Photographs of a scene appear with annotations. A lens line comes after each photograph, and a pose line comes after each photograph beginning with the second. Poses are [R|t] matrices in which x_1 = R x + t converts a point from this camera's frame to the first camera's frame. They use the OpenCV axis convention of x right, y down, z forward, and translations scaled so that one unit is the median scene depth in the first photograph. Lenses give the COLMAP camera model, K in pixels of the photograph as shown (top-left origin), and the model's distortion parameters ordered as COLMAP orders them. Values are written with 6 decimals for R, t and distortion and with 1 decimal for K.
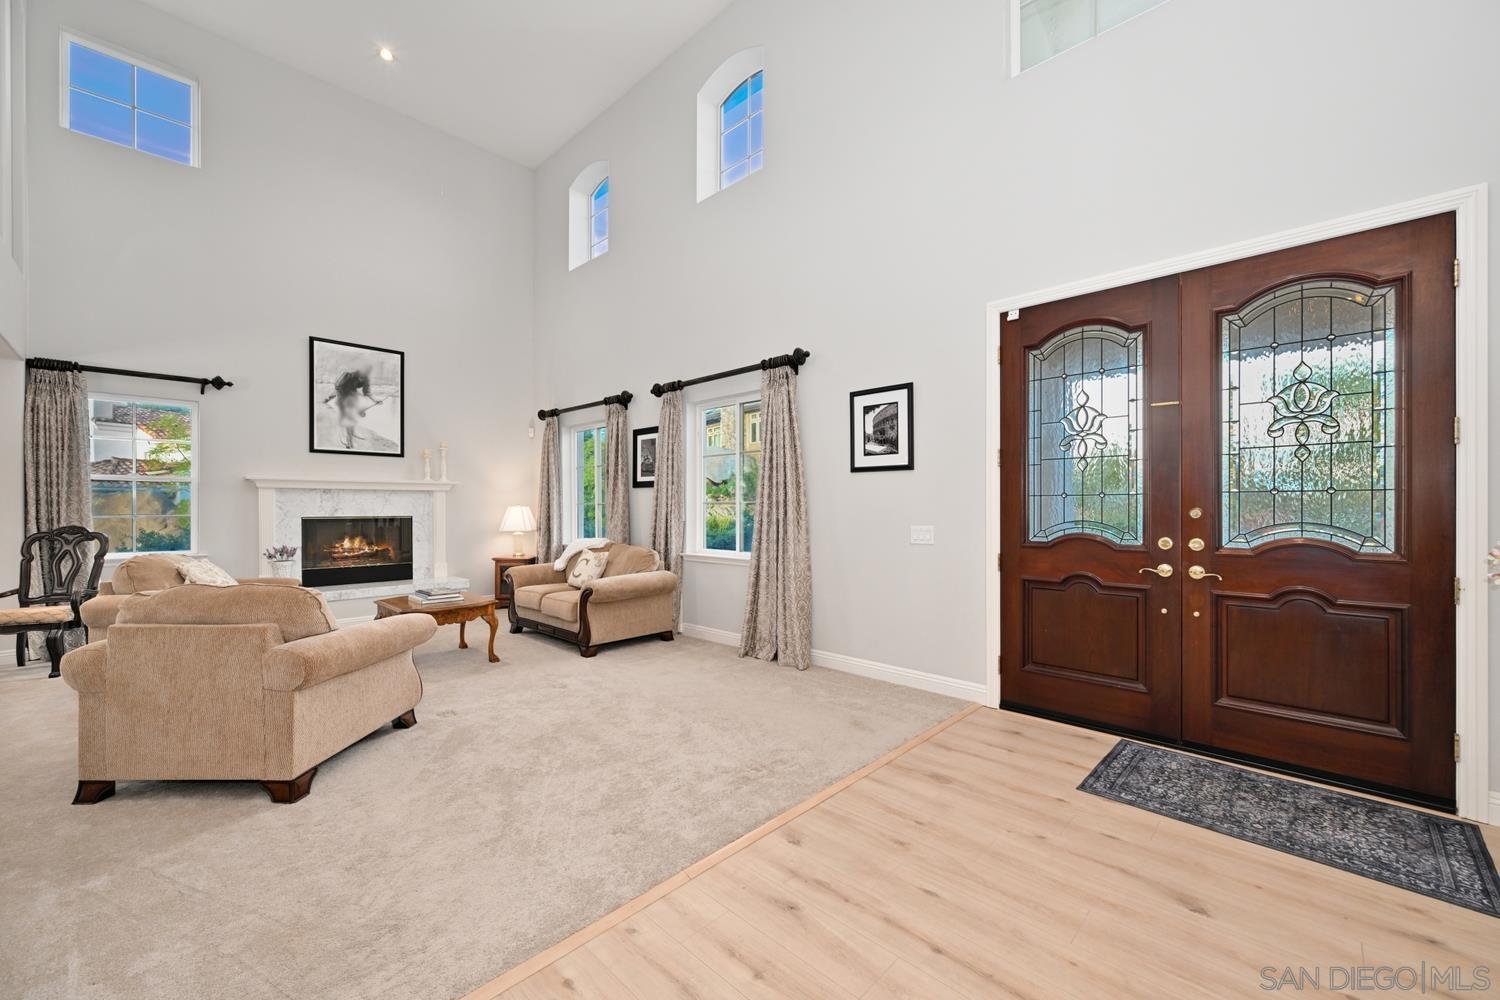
lens RADIAL K [[589.3, 0, 752.5], [0, 589.3, 504.3], [0, 0, 1]] dist [-0.000824, -0.000261]
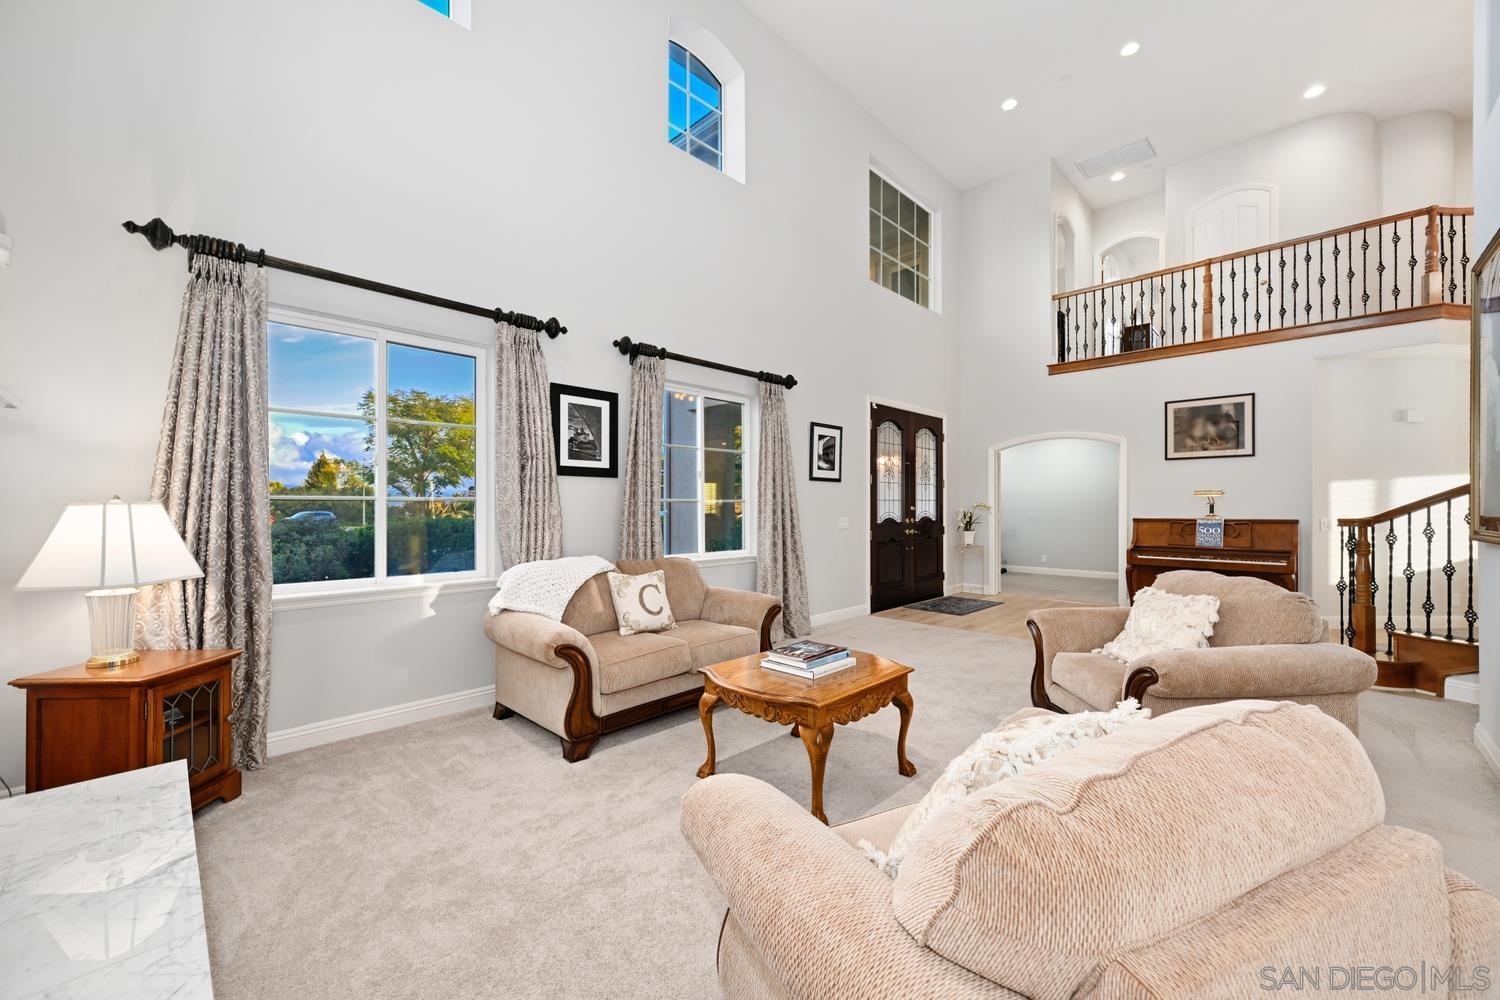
lens RADIAL K [[589.3, 0, 752.5], [0, 589.3, 504.3], [0, 0, 1]] dist [-0.000824, -0.000261]
pose [[-0.000741, 0.004678, 0.999989, -1.232548], [-0.001984, 0.999987, -0.004680, 0.008228], [-0.999998, -0.001987, -0.000732, 1.168421]]
